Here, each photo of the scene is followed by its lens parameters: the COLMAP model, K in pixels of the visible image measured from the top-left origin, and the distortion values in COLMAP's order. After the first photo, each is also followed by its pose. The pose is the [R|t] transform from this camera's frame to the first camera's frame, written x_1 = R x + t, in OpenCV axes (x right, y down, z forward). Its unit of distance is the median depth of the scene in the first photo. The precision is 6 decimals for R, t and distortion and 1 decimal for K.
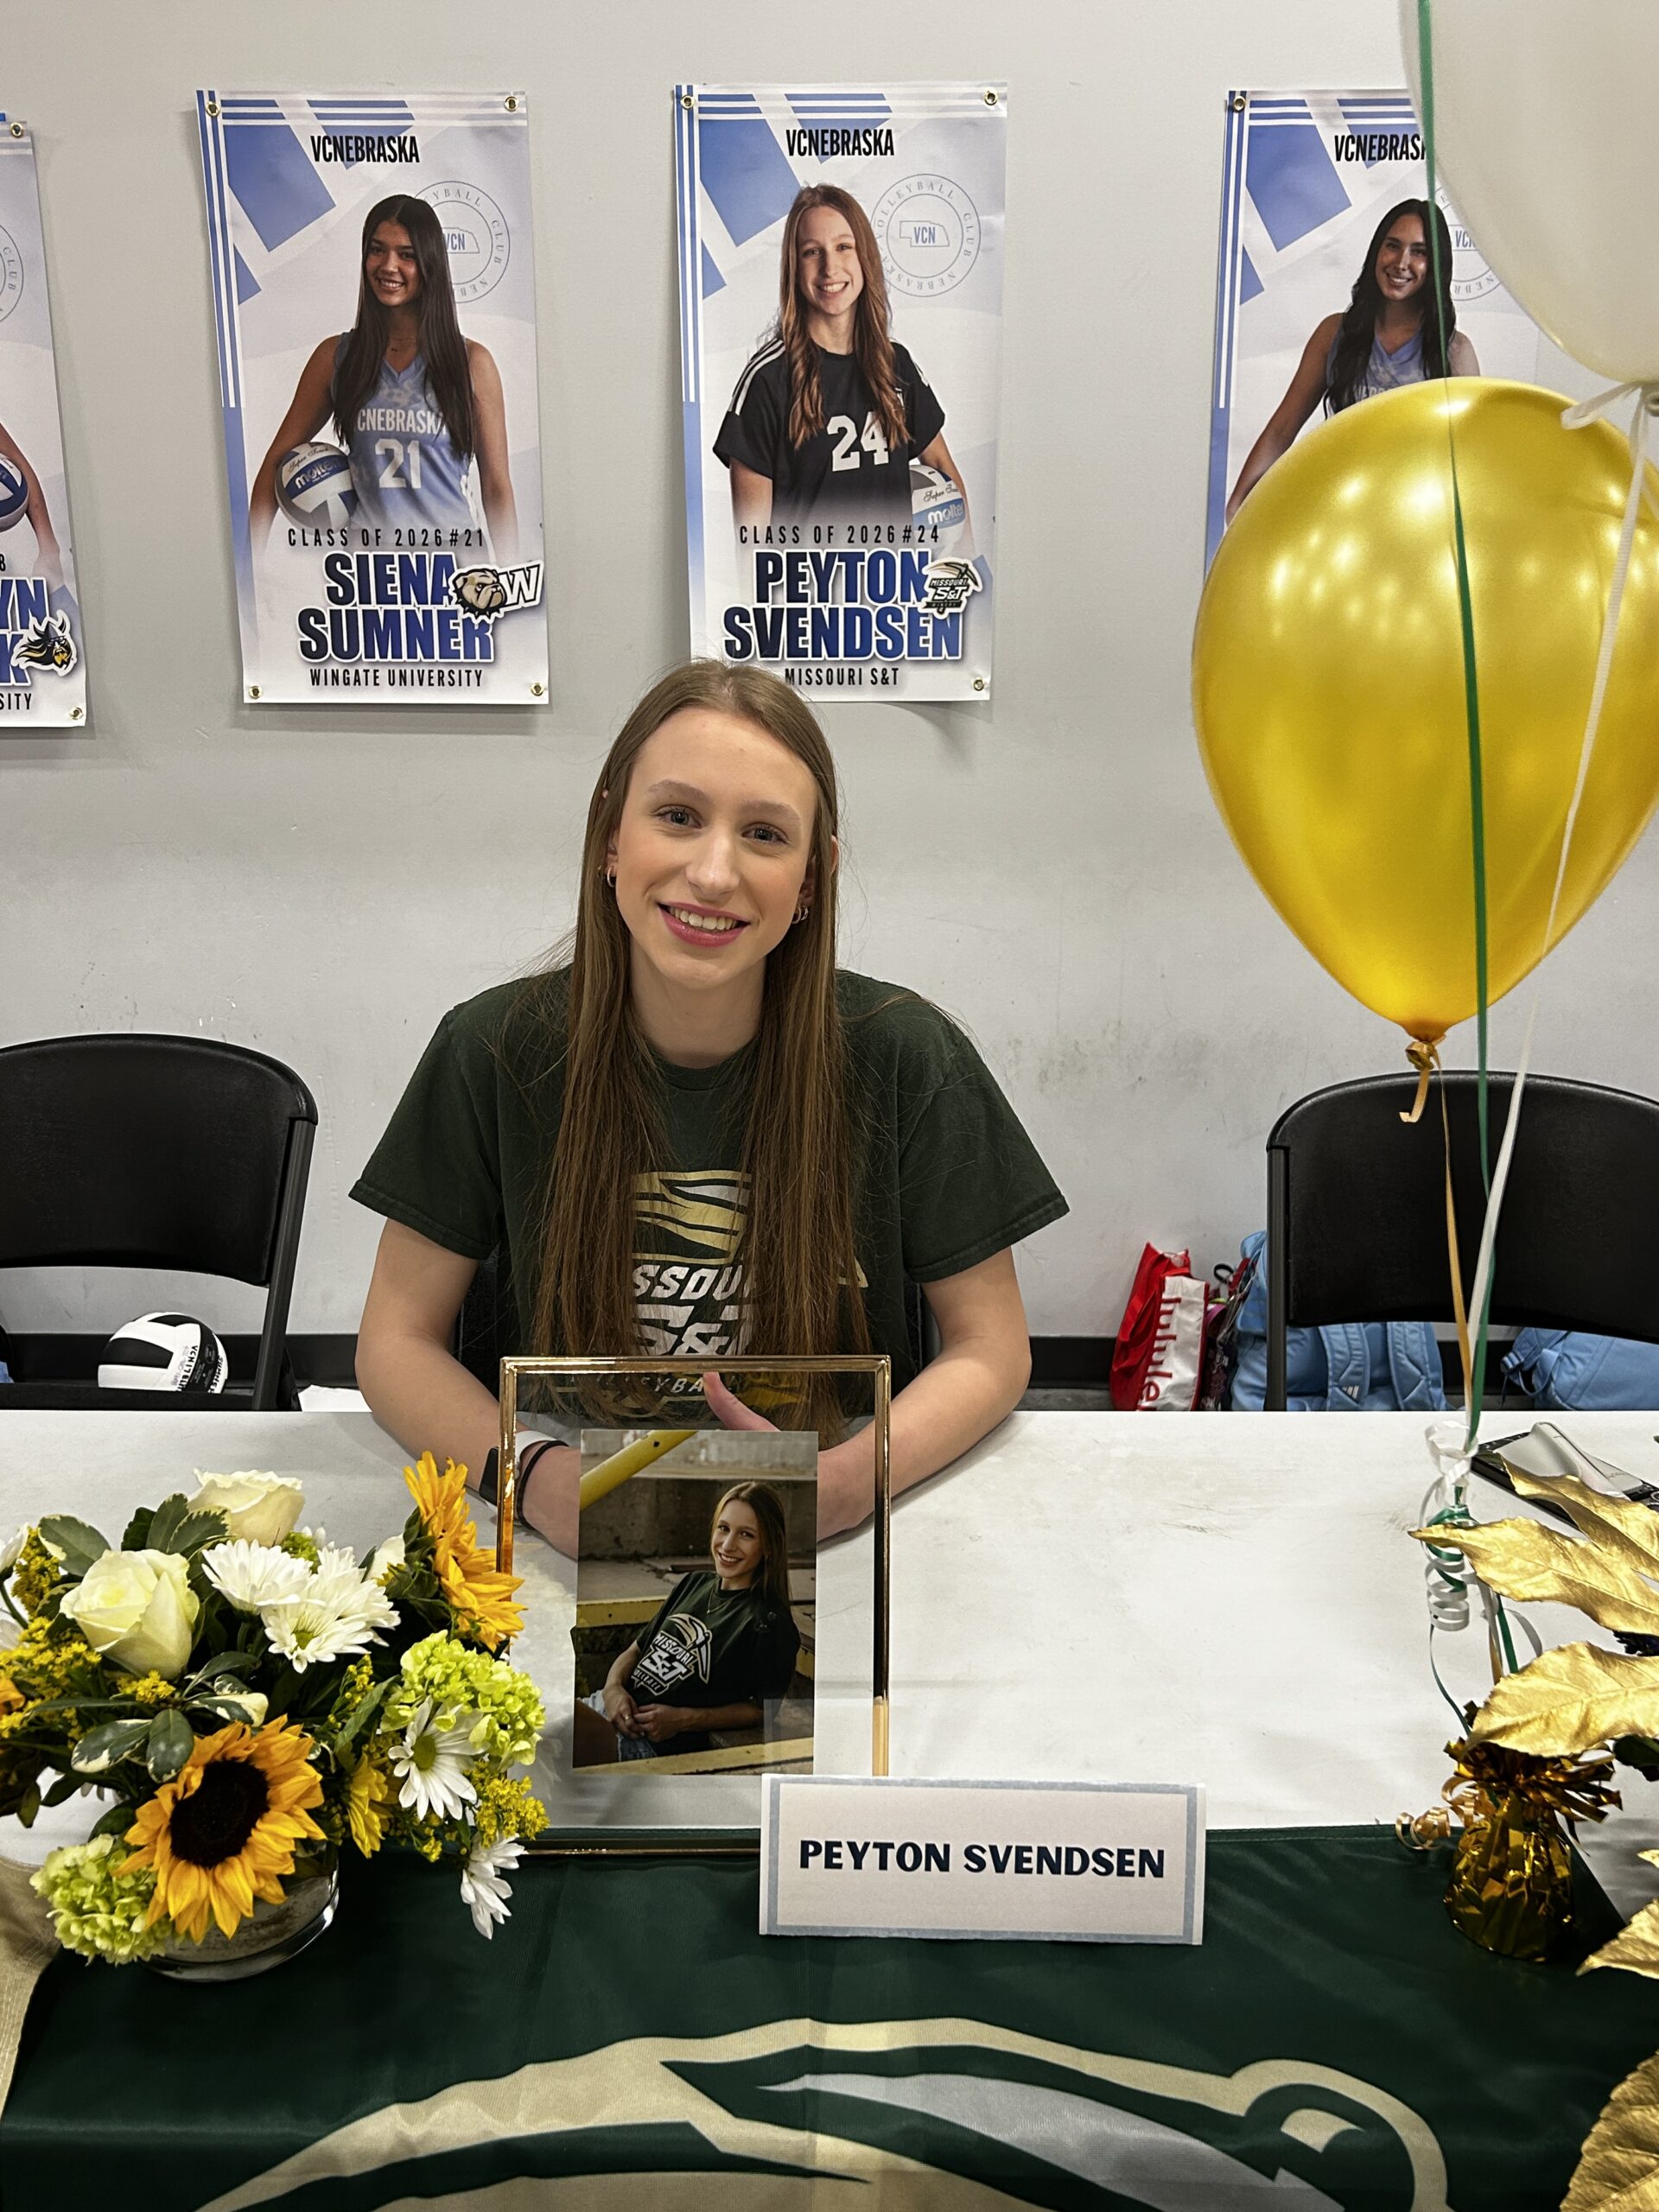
lens RADIAL K [[1803.1, 0, 814.1], [0, 1803.1, 1096.5], [0, 0, 1]] dist [0.044161, 0.008572]
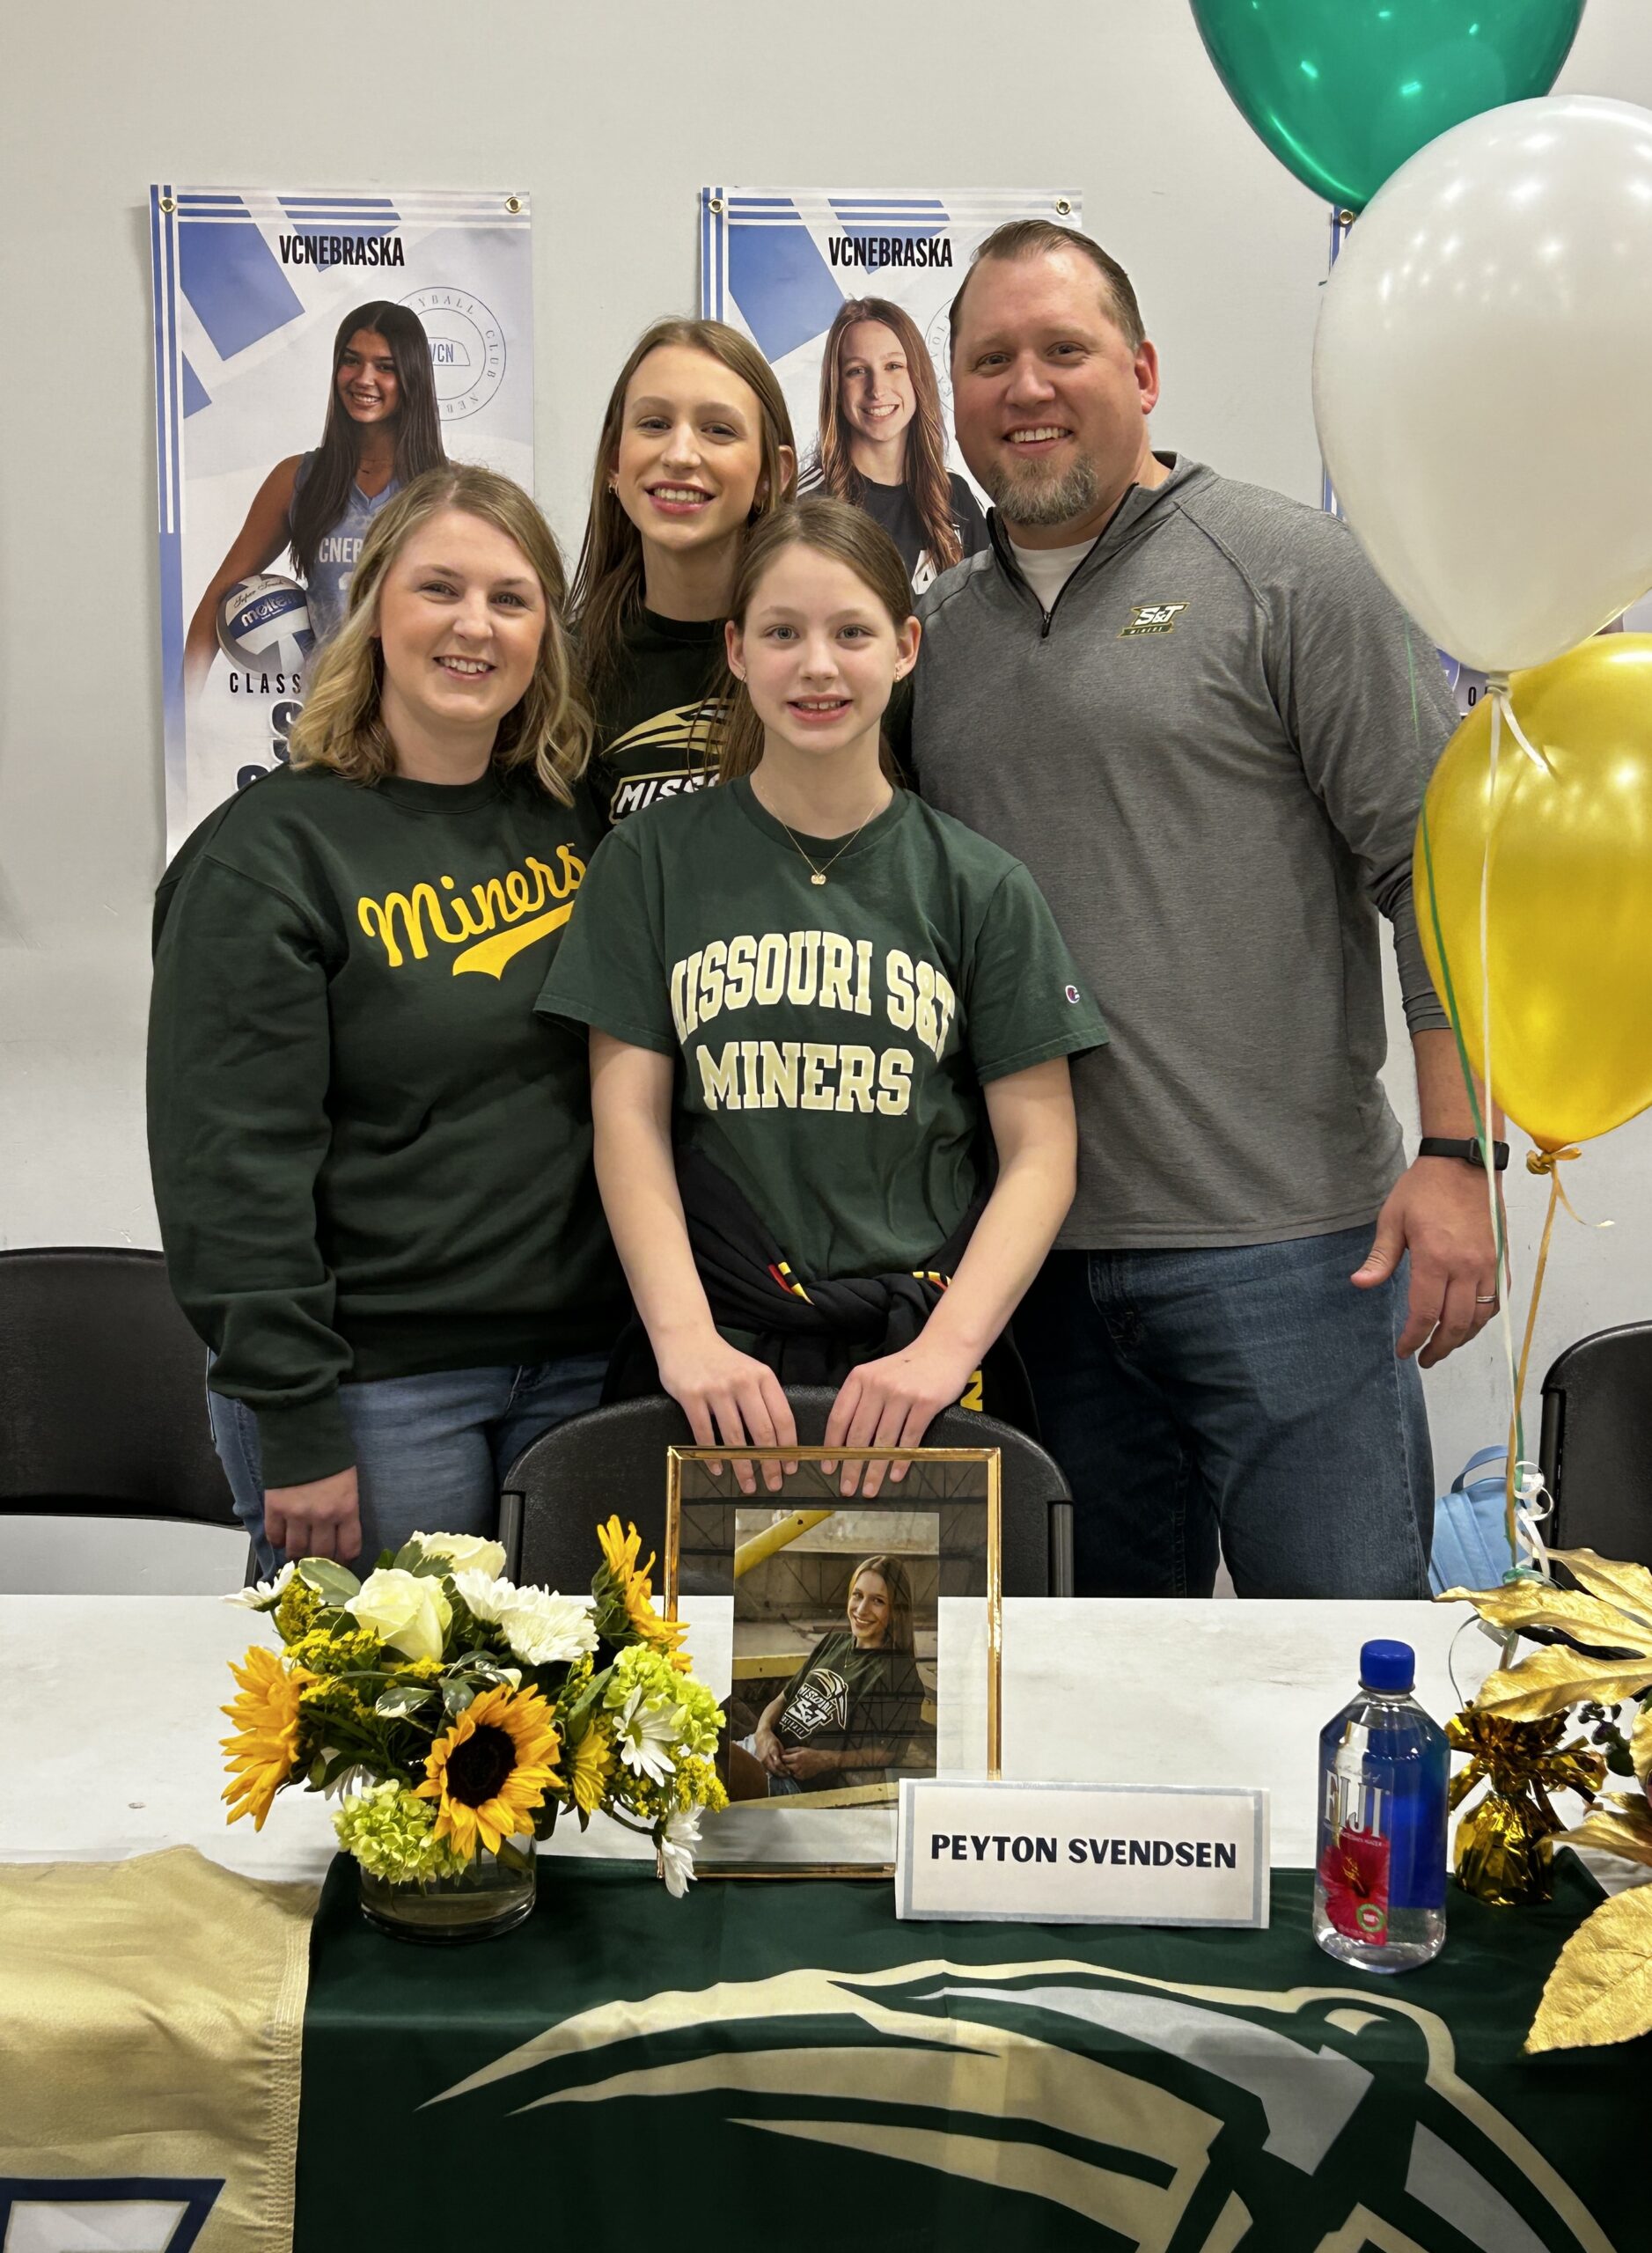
lens RADIAL K [[2843.7, 0, 832.8], [0, 2843.7, 1130.2], [0, 0, 1]] dist [0.134104, 0.000000]
pose [[0.999726, 0.008638, 0.021768, -0.108858], [-0.005930, 0.992568, -0.121546, 0.165080], [-0.022656, 0.121383, 0.992347, -0.856134]]
